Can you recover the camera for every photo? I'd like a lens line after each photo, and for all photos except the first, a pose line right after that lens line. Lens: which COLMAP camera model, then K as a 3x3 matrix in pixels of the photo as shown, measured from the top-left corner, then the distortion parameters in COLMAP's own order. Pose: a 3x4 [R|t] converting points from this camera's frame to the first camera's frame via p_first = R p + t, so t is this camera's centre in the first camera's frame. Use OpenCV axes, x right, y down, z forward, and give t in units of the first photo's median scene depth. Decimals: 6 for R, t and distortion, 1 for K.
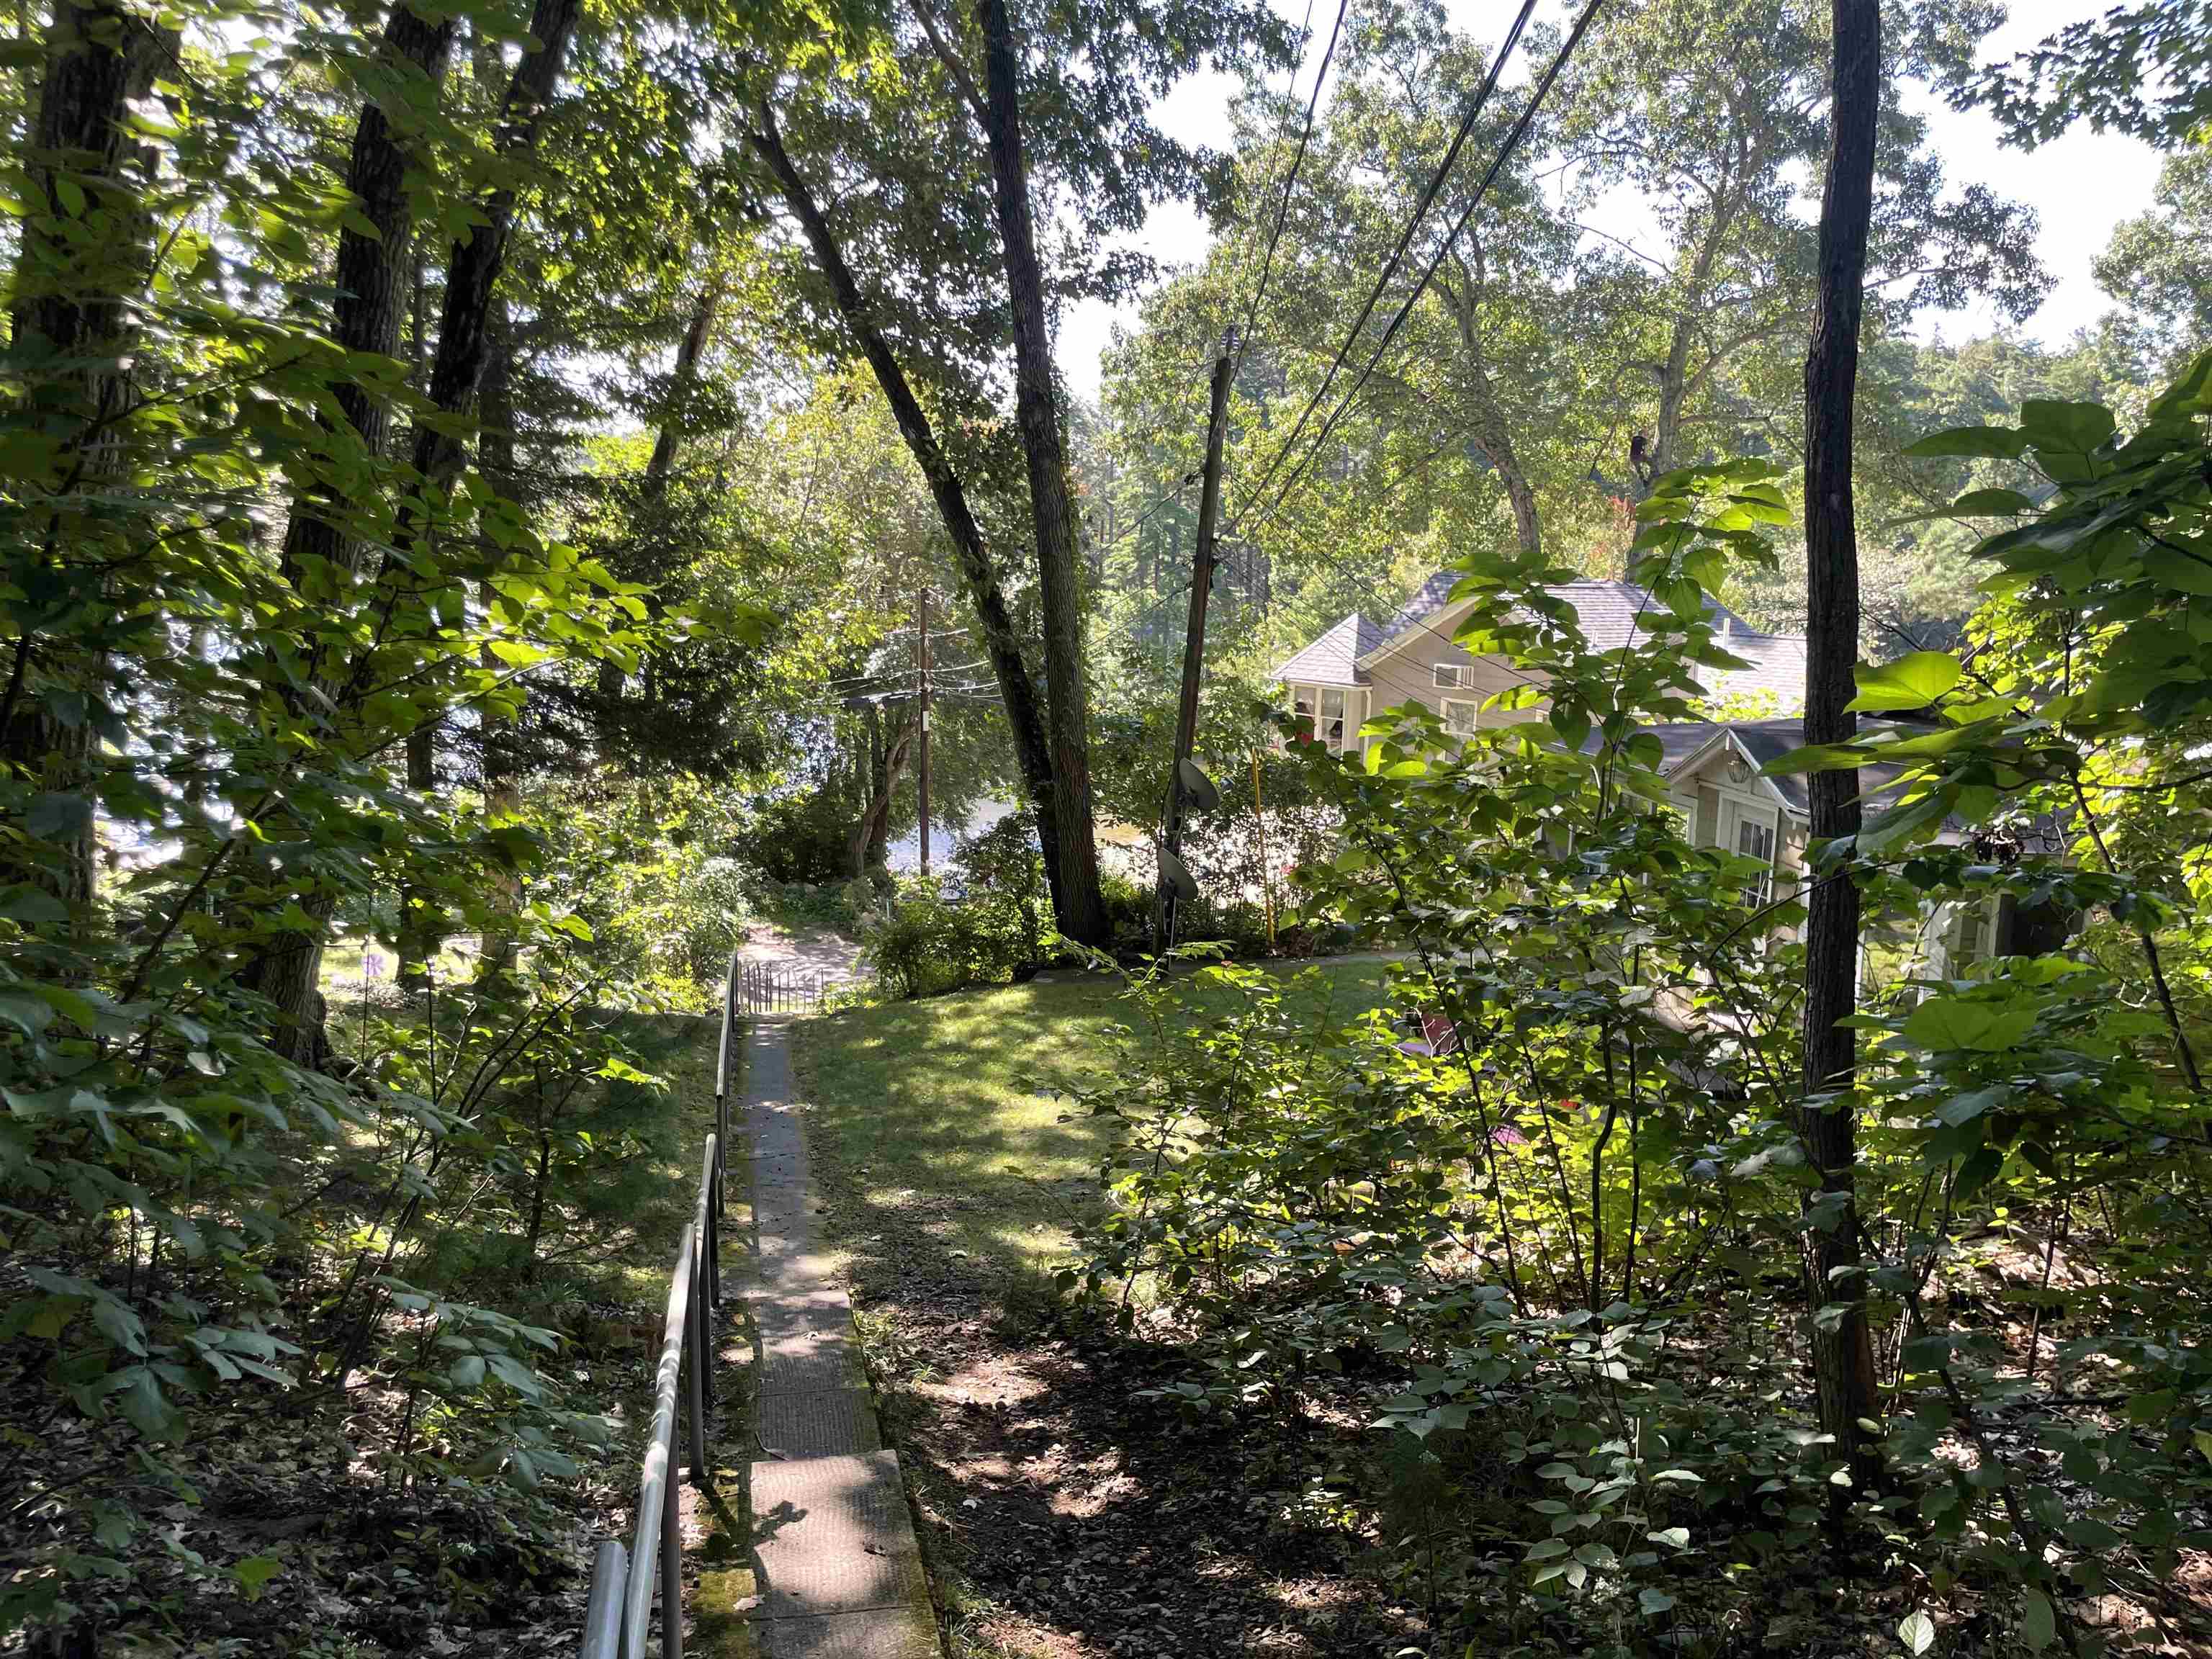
lens RADIAL K [[1557.1, 0, 1106.0], [0, 1557.1, 829.5], [0, 0, 1]] dist [0.003847, -0.000166]
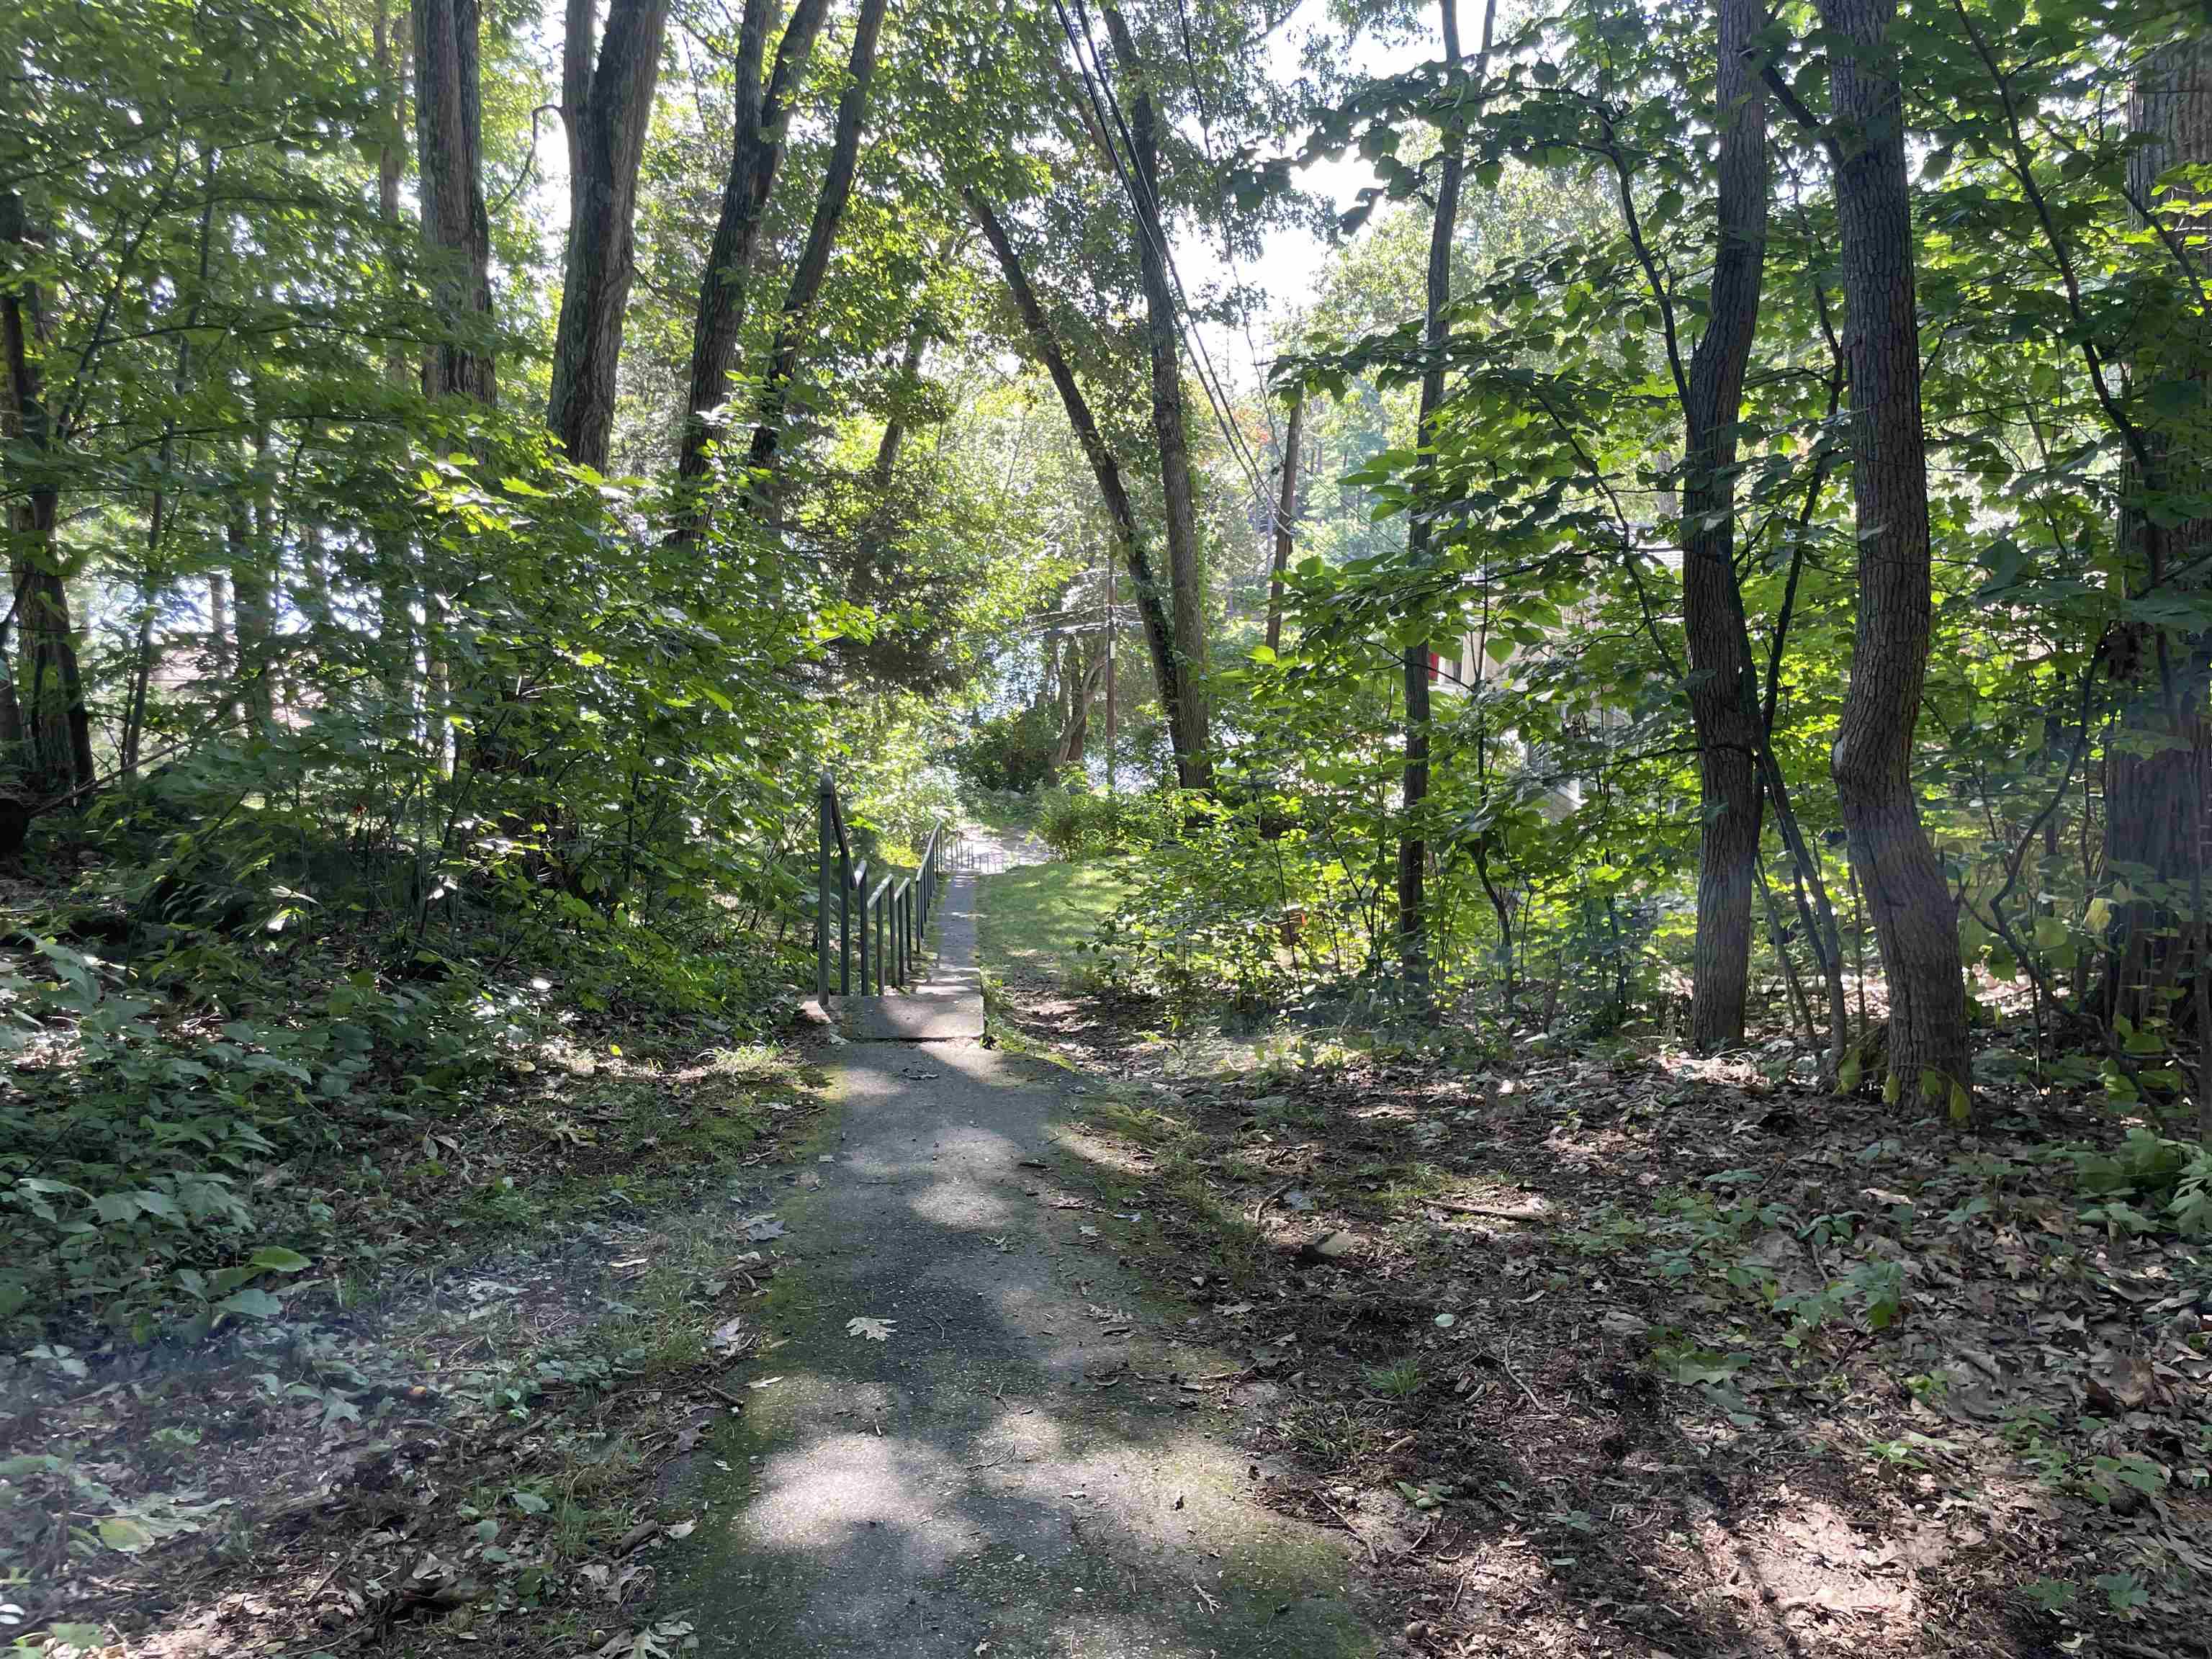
lens RADIAL K [[1557.1, 0, 1106.0], [0, 1557.1, 829.5], [0, 0, 1]] dist [0.003847, -0.000166]
pose [[0.989786, 0.019840, -0.141174, 0.077674], [-0.013096, 0.998735, 0.048538, 0.013239], [0.141959, -0.046193, 0.988794, -0.258512]]
